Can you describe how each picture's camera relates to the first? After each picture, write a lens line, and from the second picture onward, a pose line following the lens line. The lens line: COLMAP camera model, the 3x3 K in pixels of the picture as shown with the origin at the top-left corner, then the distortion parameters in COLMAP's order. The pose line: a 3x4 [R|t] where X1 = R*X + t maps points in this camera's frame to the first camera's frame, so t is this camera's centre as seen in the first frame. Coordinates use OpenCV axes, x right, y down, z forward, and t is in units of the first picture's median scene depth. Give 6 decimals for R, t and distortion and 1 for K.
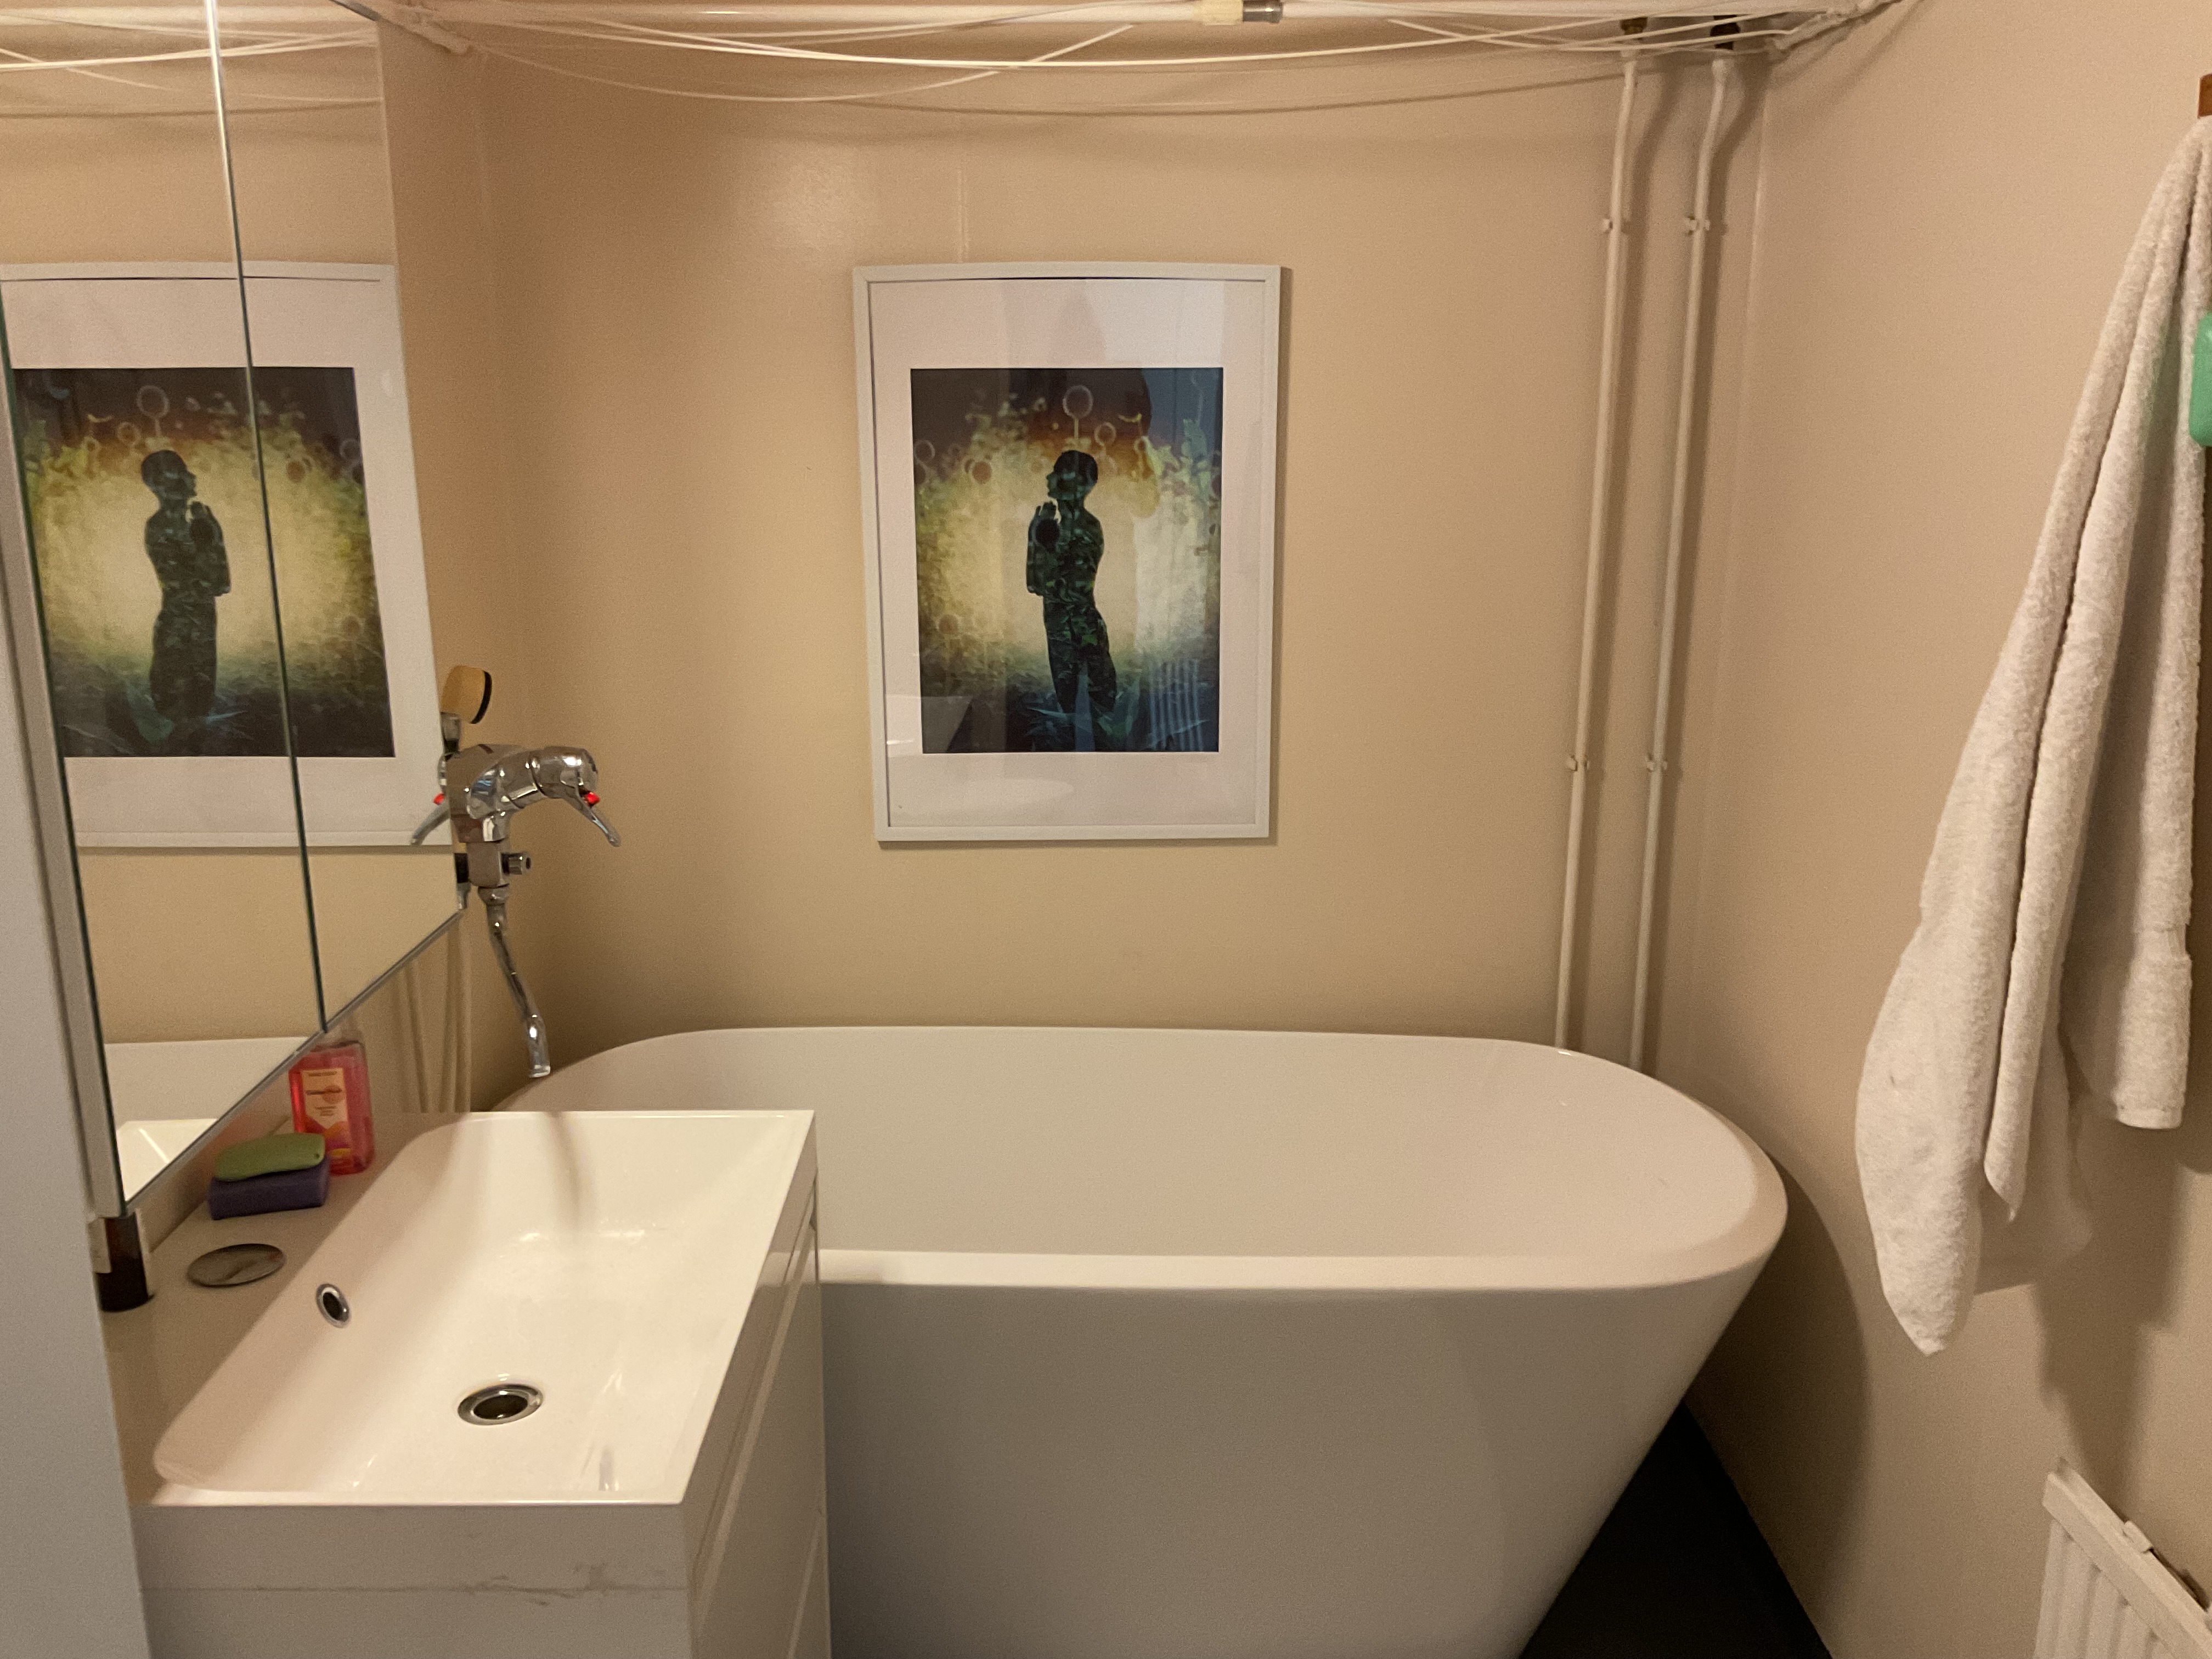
lens RADIAL K [[1834.5, 0, 1120.4], [0, 1834.5, 844.6], [0, 0, 1]] dist [0.074257, -0.134970]
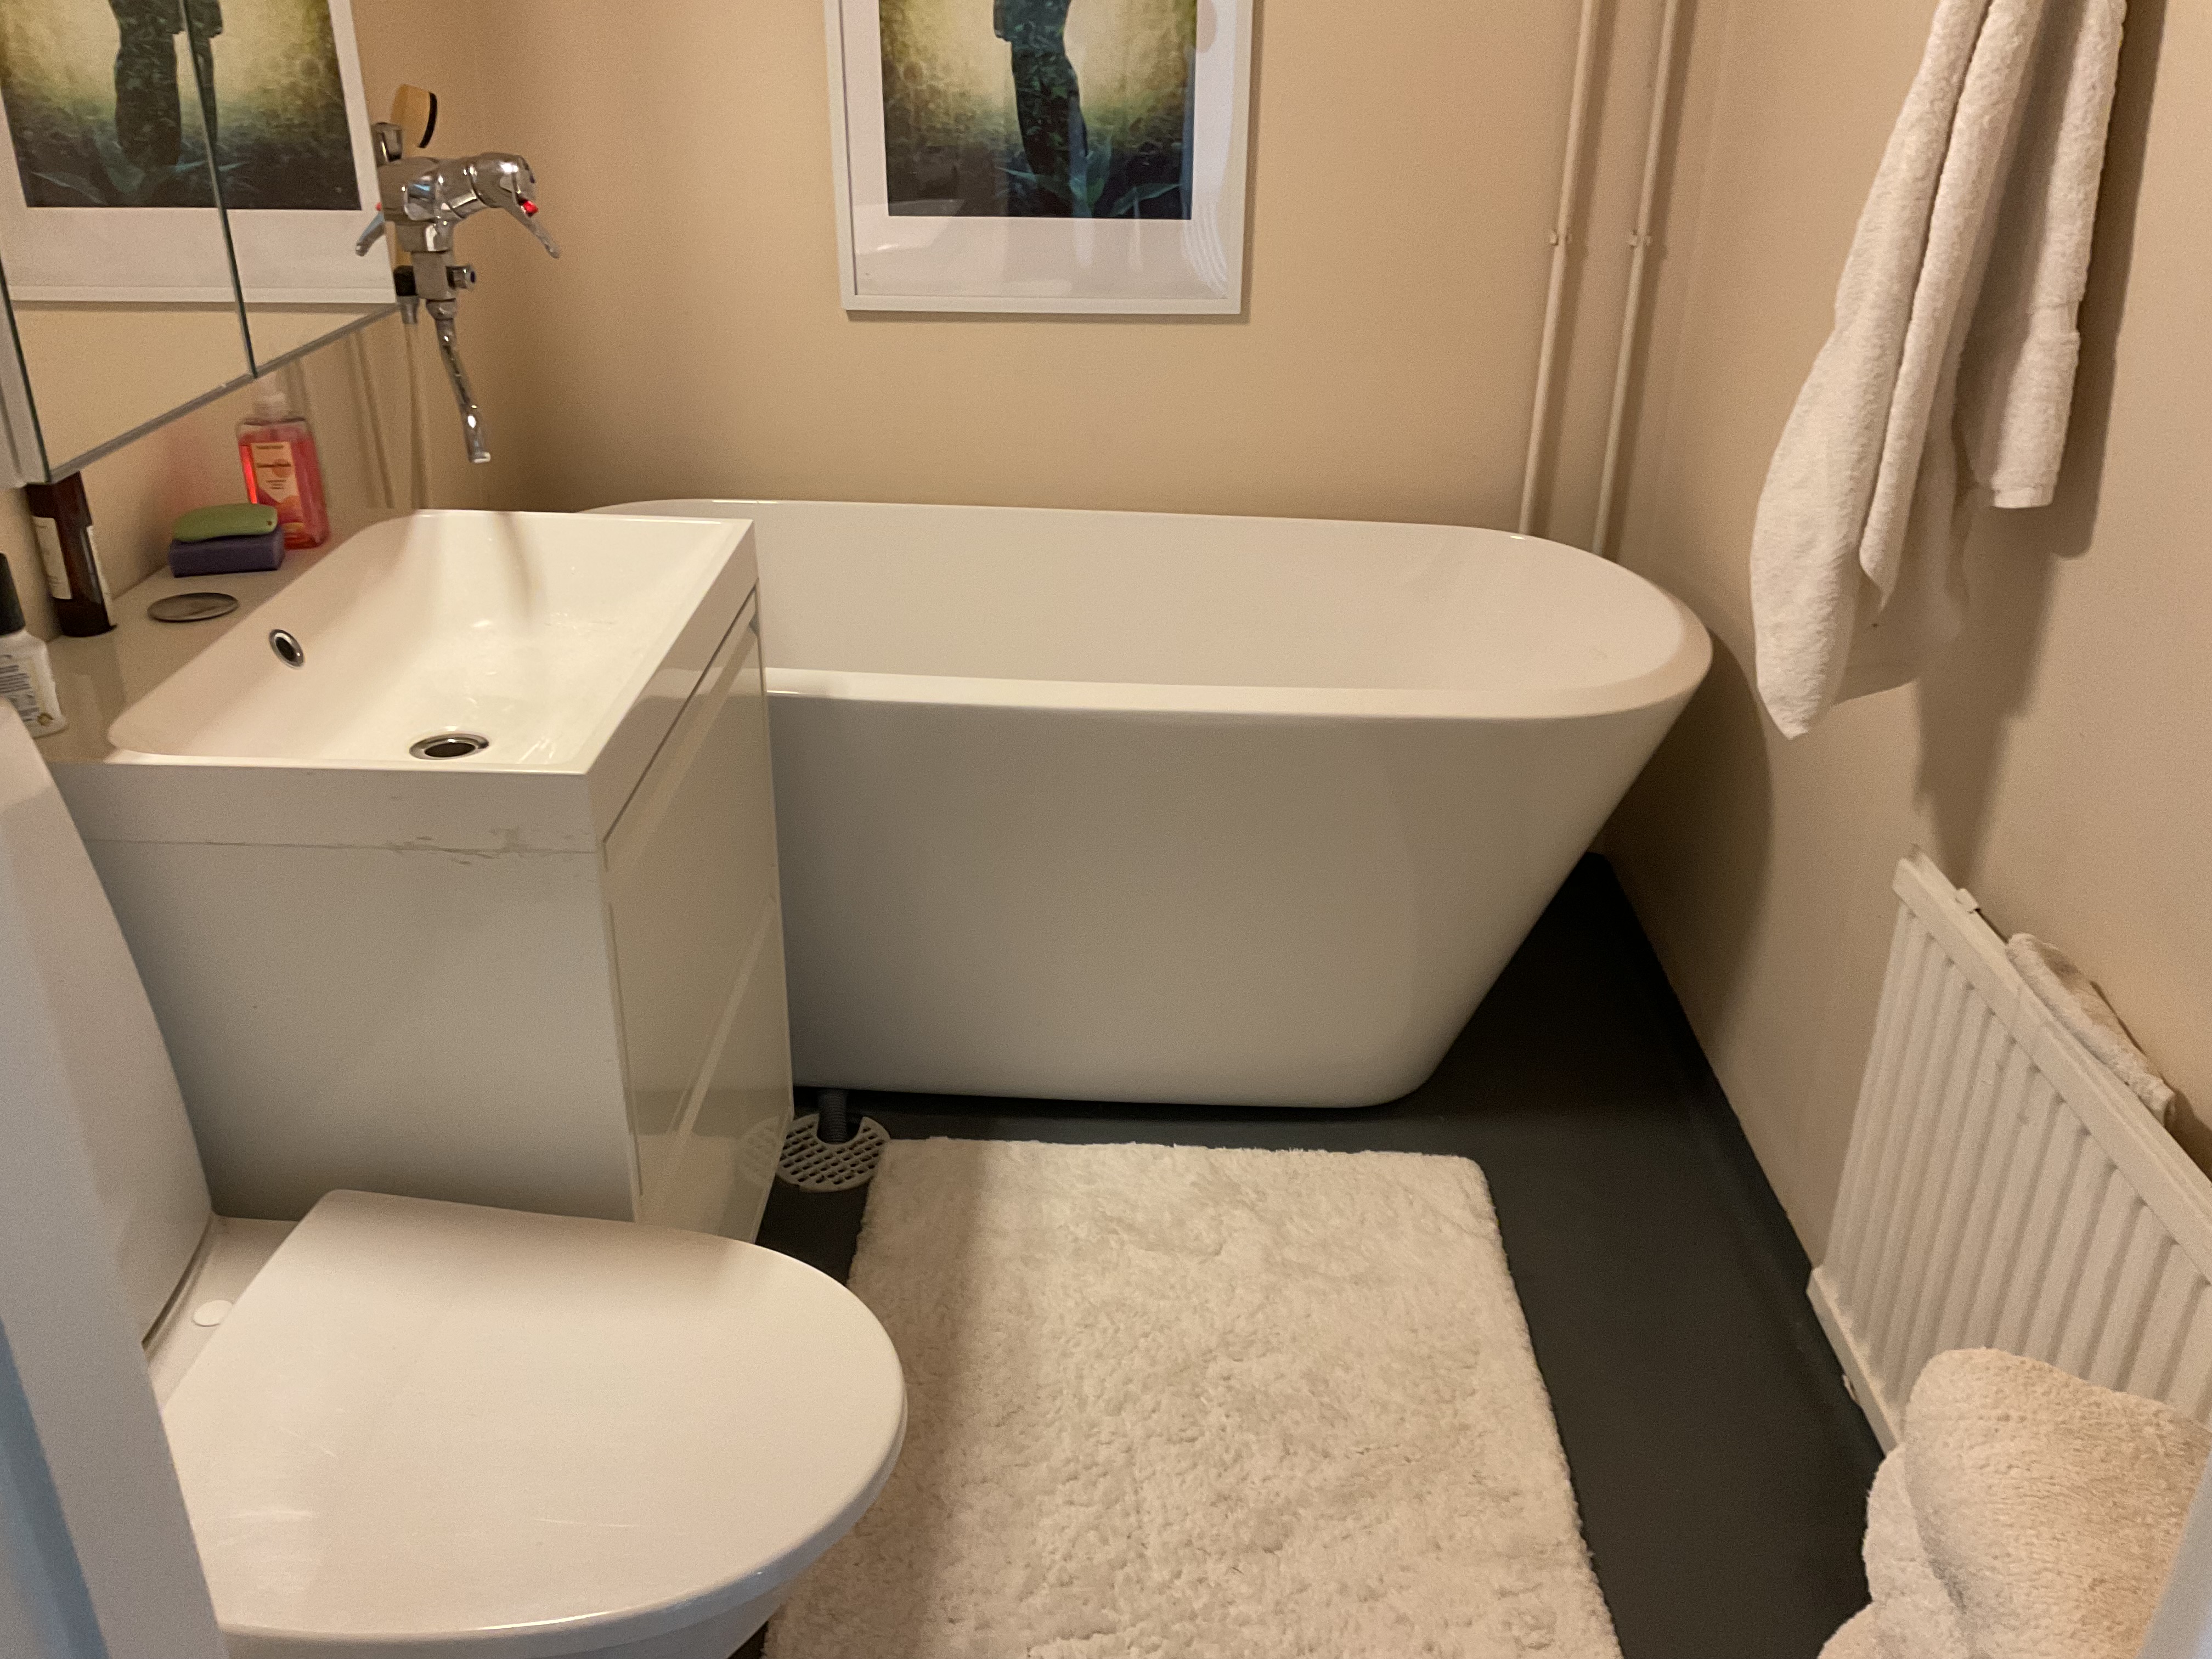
lens RADIAL K [[1859.0, 0, 1103.4], [0, 1859.0, 830.8], [0, 0, 1]] dist [0.013768, -0.031683]
pose [[0.999097, 0.025759, -0.033790, 0.073916], [-0.018463, 0.979461, 0.200787, 0.107594], [0.038268, -0.199982, 0.979052, -0.049758]]
